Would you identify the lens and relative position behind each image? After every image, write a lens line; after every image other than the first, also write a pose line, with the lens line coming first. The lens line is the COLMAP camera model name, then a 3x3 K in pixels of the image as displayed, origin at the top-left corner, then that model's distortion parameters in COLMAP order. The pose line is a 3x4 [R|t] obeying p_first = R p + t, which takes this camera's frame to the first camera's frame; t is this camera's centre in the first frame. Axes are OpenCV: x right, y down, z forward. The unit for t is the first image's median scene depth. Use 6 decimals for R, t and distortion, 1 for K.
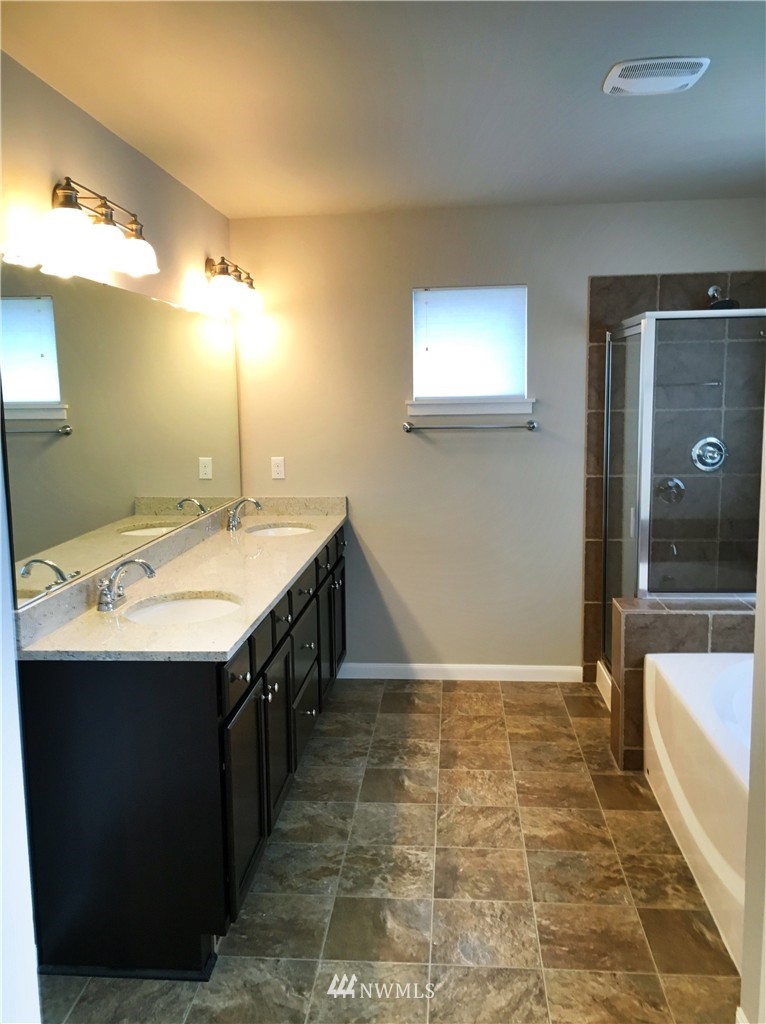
lens RADIAL K [[883.0, 0, 376.9], [0, 883.0, 509.3], [0, 0, 1]] dist [0.044829, -0.018082]
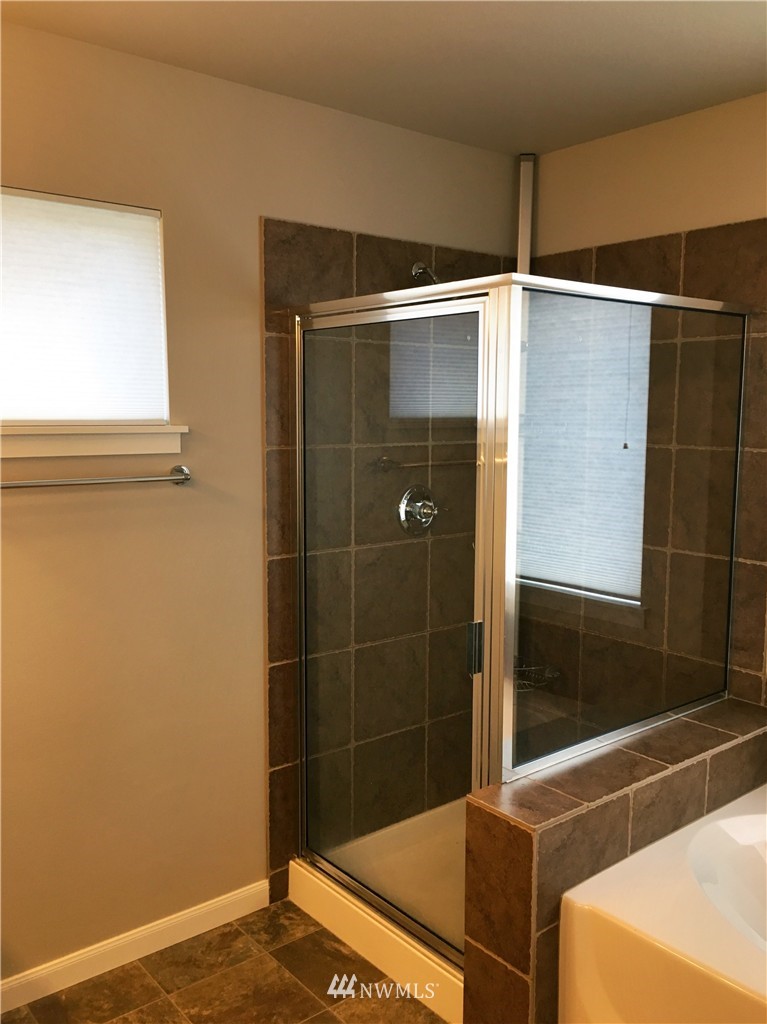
lens RADIAL K [[883.0, 0, 377.4], [0, 883.0, 509.3], [0, 0, 1]] dist [0.044829, -0.018082]
pose [[0.722615, -0.060504, 0.688598, -0.115888], [0.079871, 0.996798, 0.003768, -0.068231], [-0.686621, 0.052277, 0.725134, 0.537361]]
